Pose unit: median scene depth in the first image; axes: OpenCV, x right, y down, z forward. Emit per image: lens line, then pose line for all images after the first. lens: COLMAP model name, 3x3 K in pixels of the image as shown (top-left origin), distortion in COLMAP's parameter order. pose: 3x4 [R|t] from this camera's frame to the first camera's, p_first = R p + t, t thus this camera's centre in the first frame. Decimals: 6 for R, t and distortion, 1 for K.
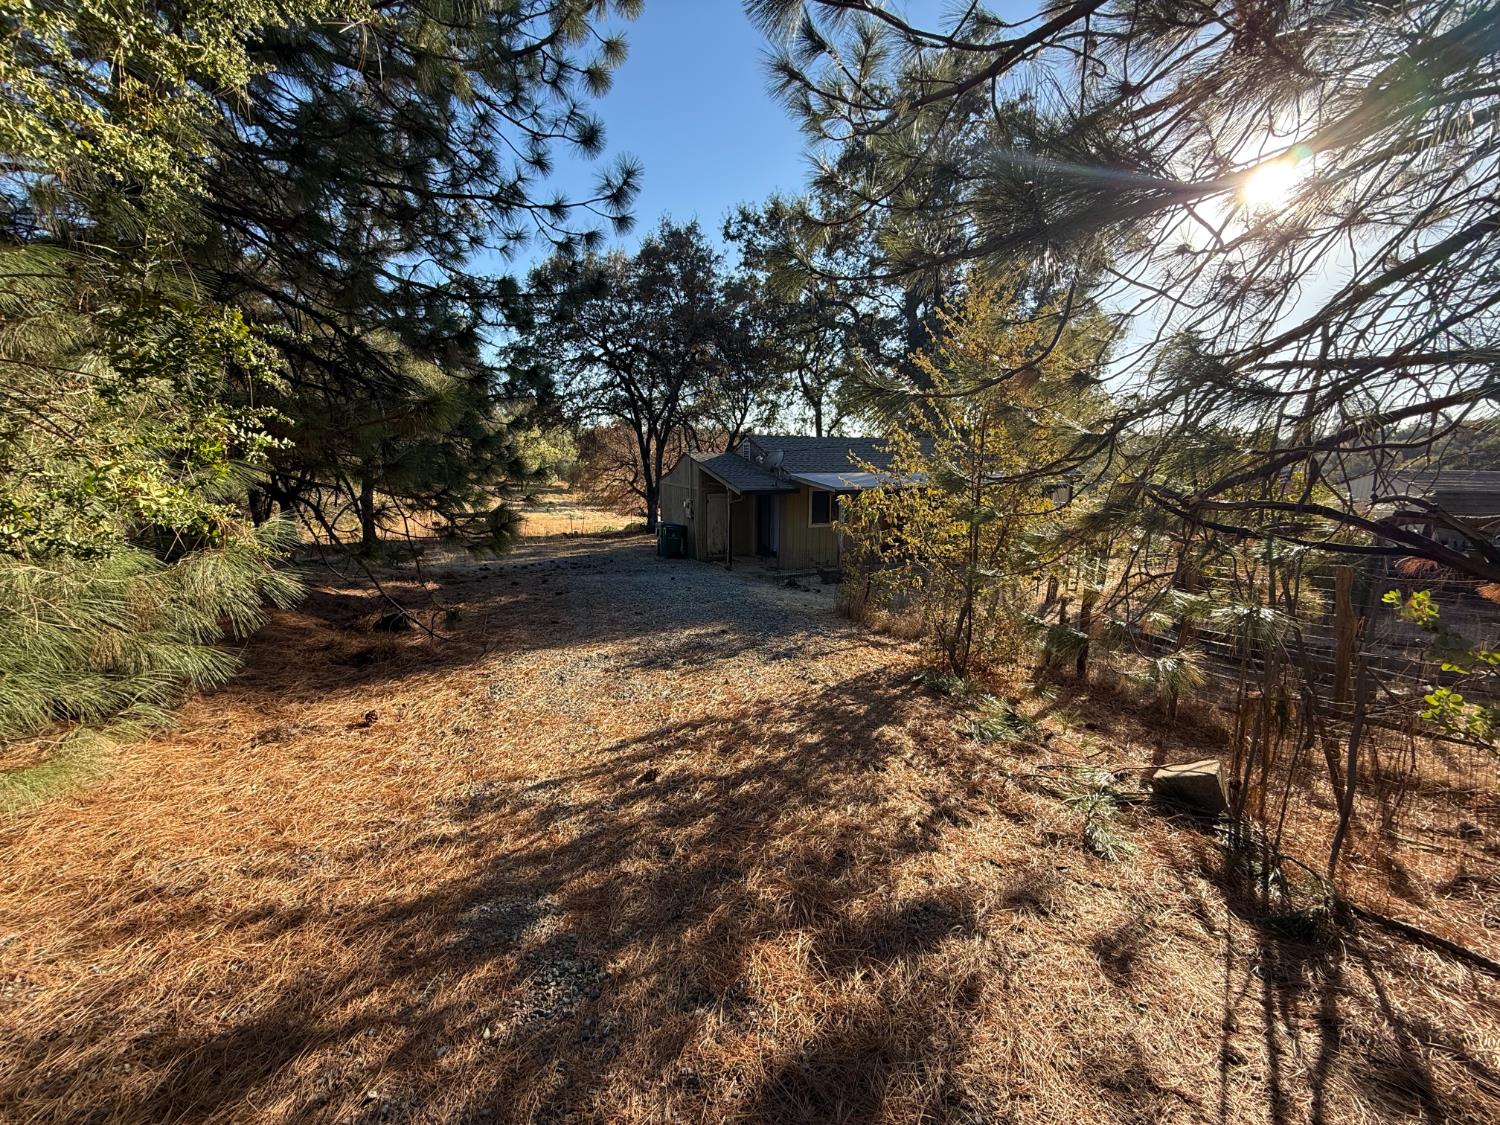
lens RADIAL K [[598.8, 0, 745.6], [0, 598.8, 562.8], [0, 0, 1]] dist [-0.001186, -0.000074]
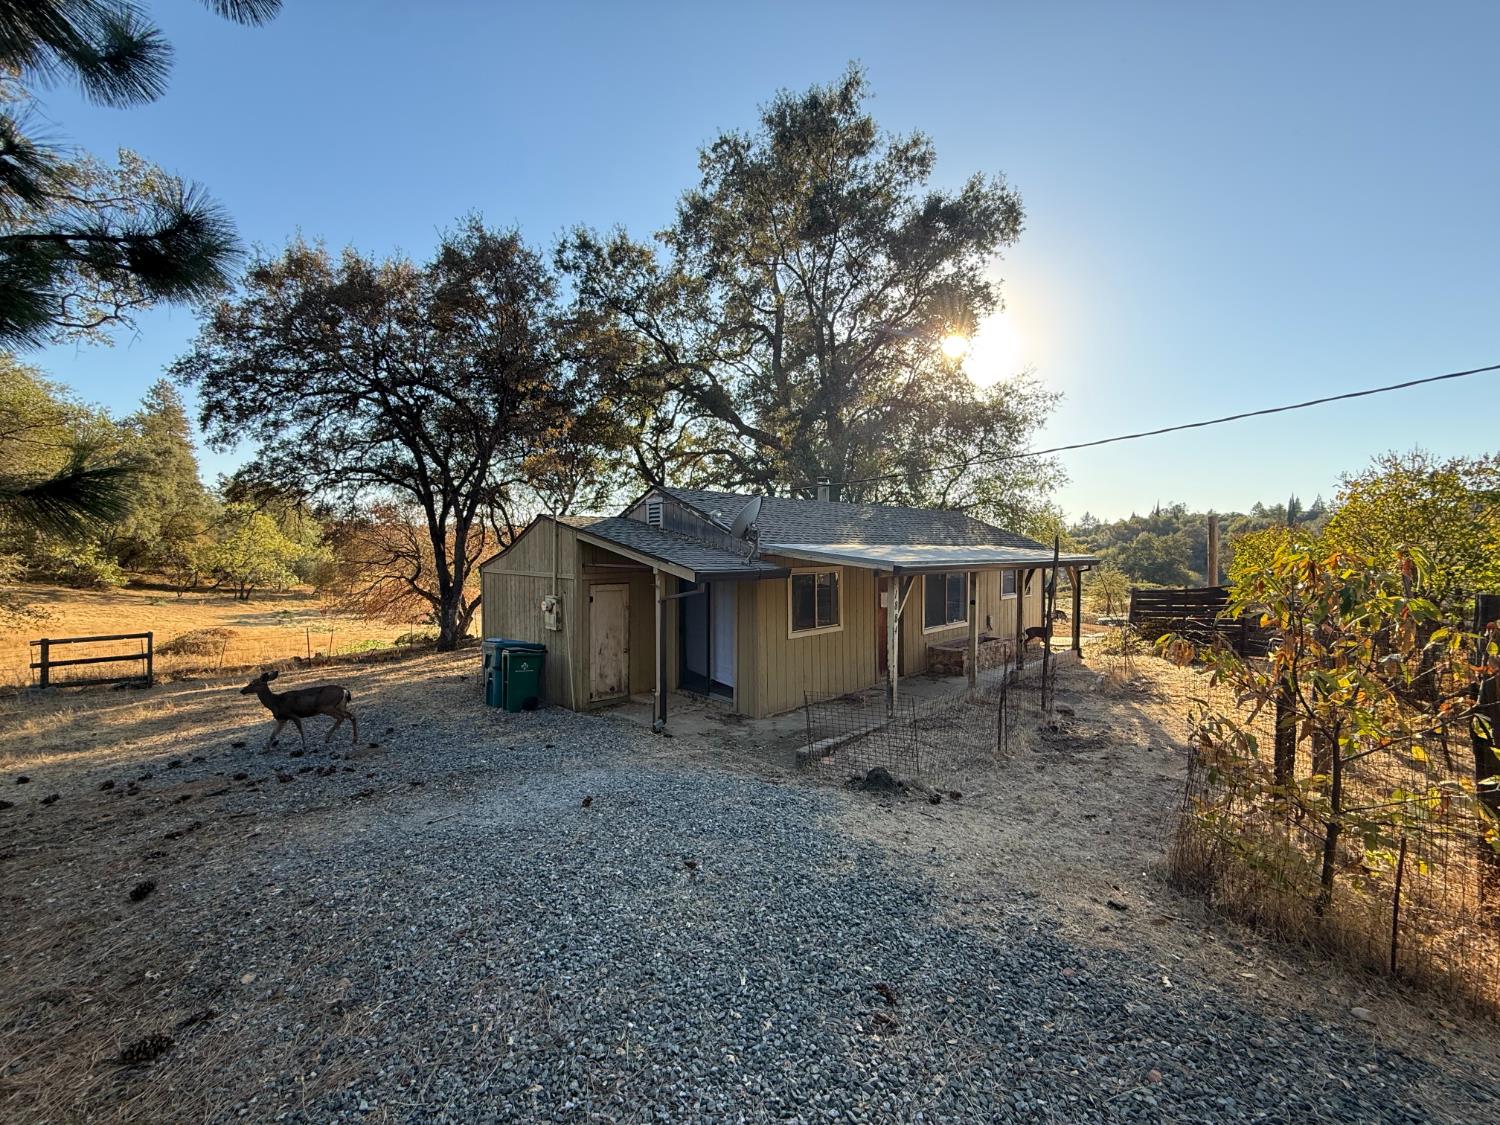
lens RADIAL K [[598.8, 0, 745.6], [0, 598.8, 562.8], [0, 0, 1]] dist [-0.001186, -0.000074]
pose [[0.943578, -0.010864, 0.330972, -0.061927], [0.064351, 0.986425, -0.151080, -0.024189], [-0.324837, 0.163854, 0.931468, 0.243934]]
